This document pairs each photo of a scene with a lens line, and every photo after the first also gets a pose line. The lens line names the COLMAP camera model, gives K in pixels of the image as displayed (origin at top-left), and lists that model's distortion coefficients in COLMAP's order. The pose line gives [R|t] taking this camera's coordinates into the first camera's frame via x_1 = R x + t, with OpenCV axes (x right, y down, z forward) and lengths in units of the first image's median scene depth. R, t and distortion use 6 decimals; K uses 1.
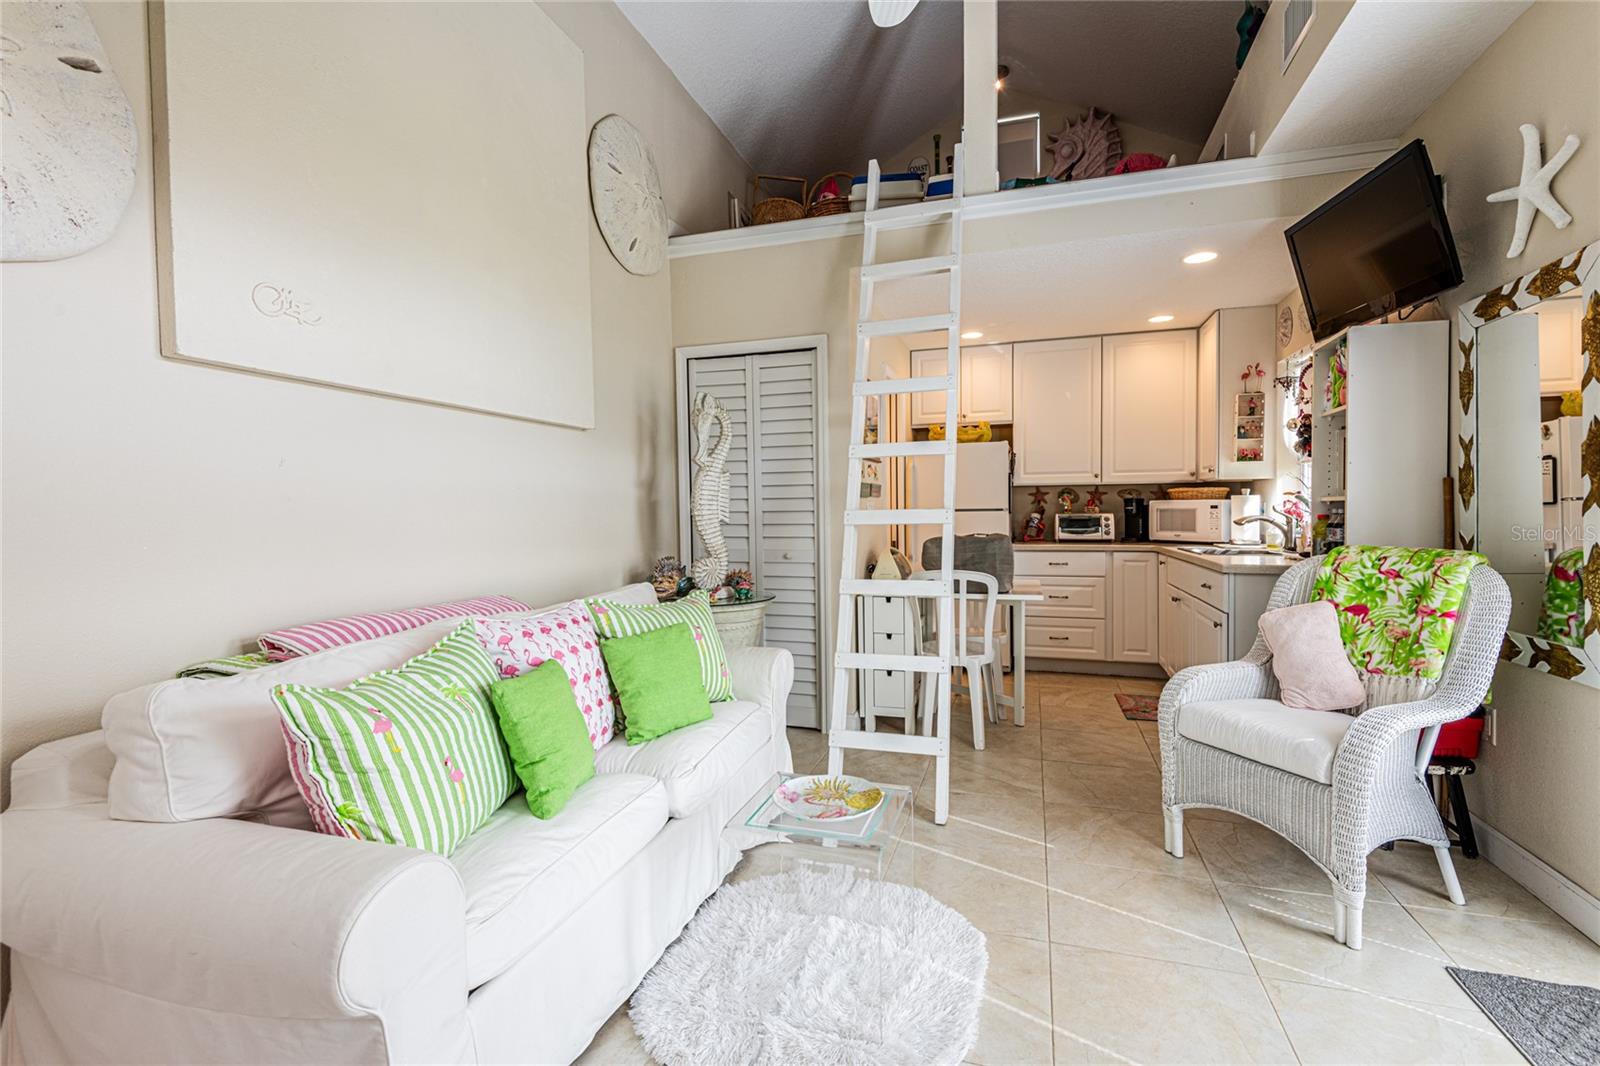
lens RADIAL K [[732.8, 0, 800.0], [0, 732.8, 528.5], [0, 0, 1]] dist [0.022912, -0.015139]
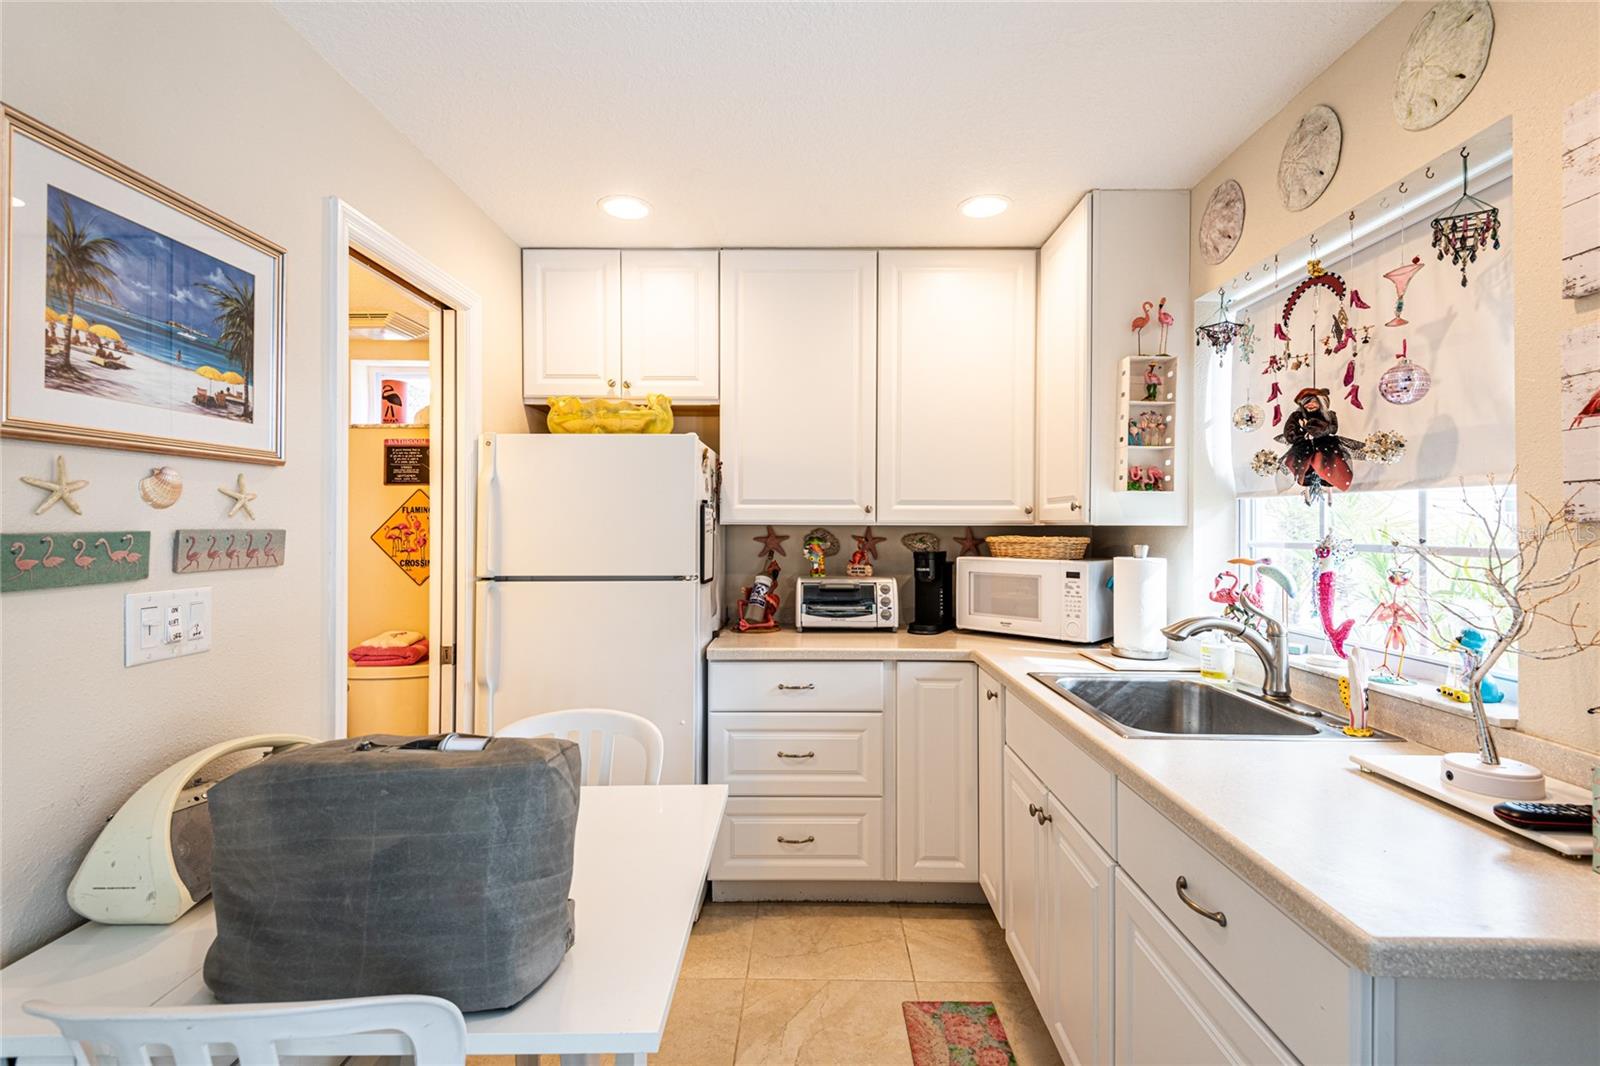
lens RADIAL K [[732.8, 0, 803.7], [0, 732.8, 531.7], [0, 0, 1]] dist [0.022912, -0.015139]
pose [[0.957514, 0.012561, 0.288113, 0.202380], [-0.005629, 0.999675, -0.024875, -0.041906], [-0.288332, 0.022197, 0.957273, 0.496905]]
